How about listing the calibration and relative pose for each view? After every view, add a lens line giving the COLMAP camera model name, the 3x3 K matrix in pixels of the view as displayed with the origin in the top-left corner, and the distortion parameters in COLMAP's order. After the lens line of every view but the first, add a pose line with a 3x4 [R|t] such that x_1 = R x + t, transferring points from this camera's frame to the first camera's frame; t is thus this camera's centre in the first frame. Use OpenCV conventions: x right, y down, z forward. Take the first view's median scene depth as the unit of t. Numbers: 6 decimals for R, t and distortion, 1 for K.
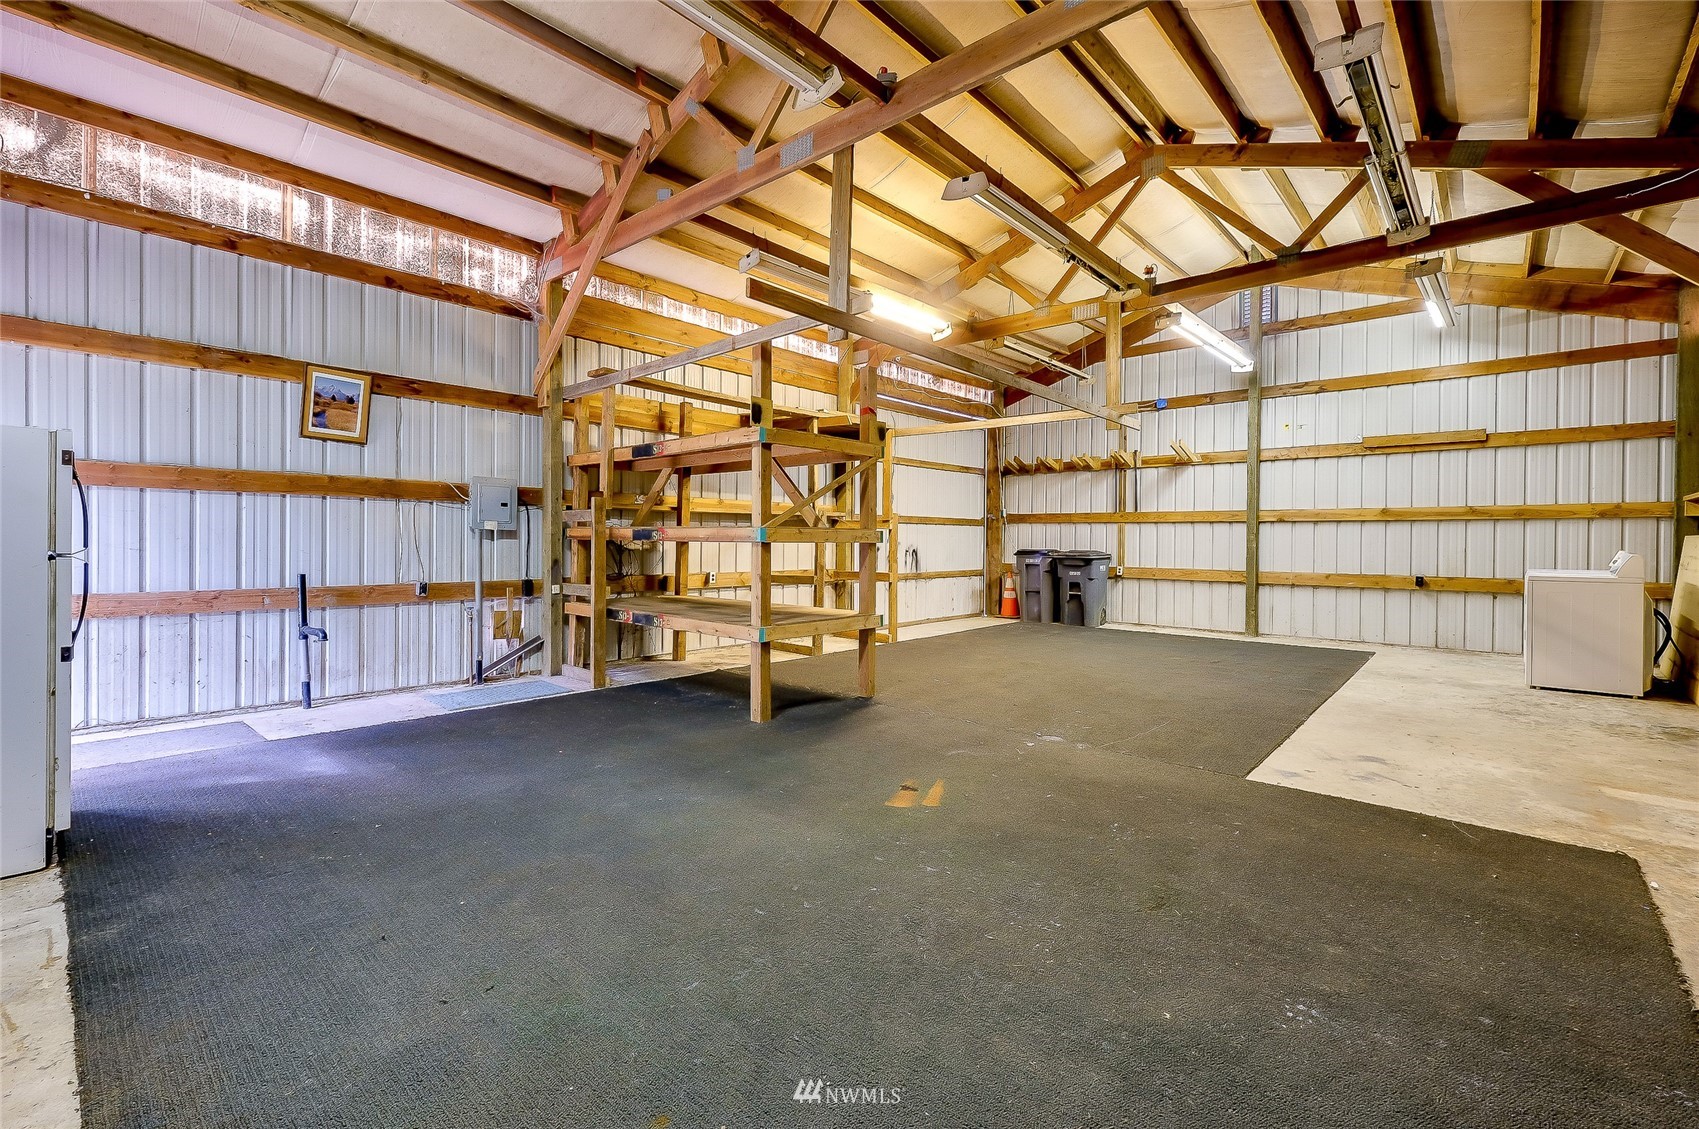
lens RADIAL K [[752.2, 0, 845.0], [0, 752.2, 549.3], [0, 0, 1]] dist [0.000397, 0.000039]
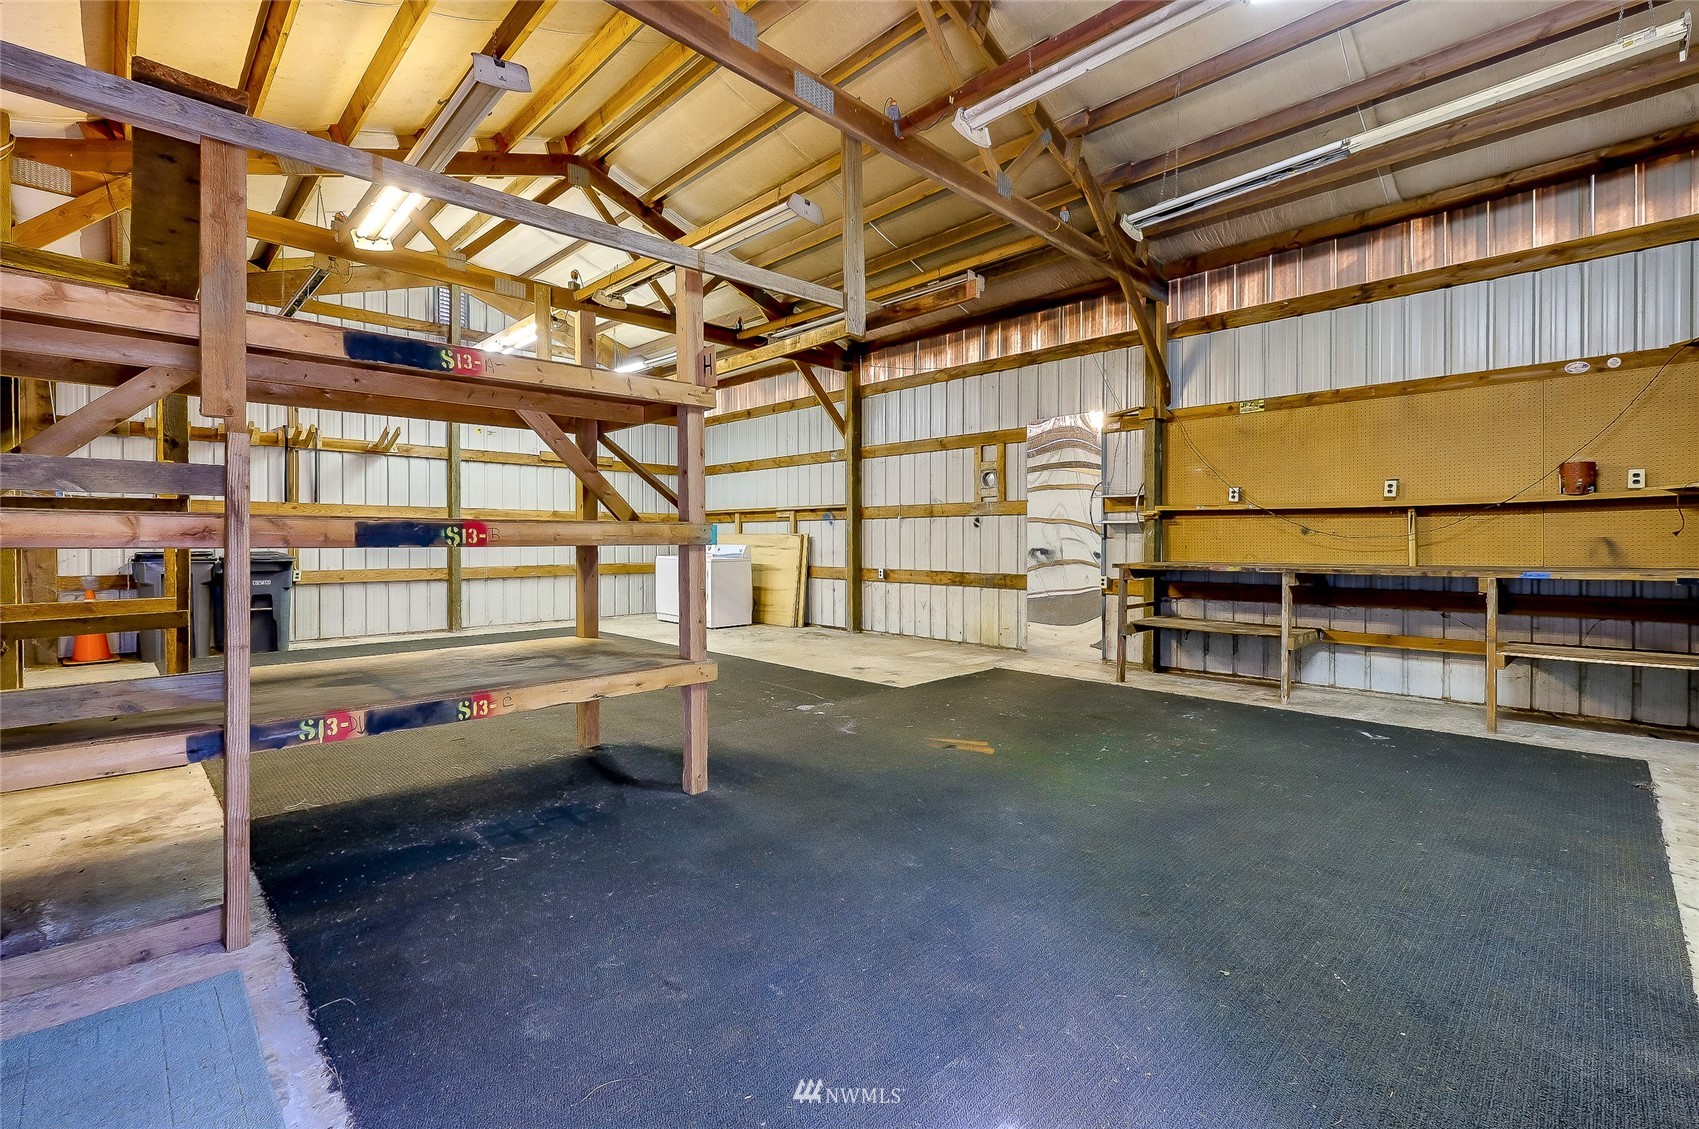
lens RADIAL K [[725.8, 0, 848.1], [0, 725.8, 539.1], [0, 0, 1]] dist [0.000684, 0.000059]
pose [[0.053313, -0.008547, 0.998541, -0.374966], [0.013943, 0.999872, 0.007814, -0.008895], [-0.998481, 0.013506, 0.053425, 0.378568]]
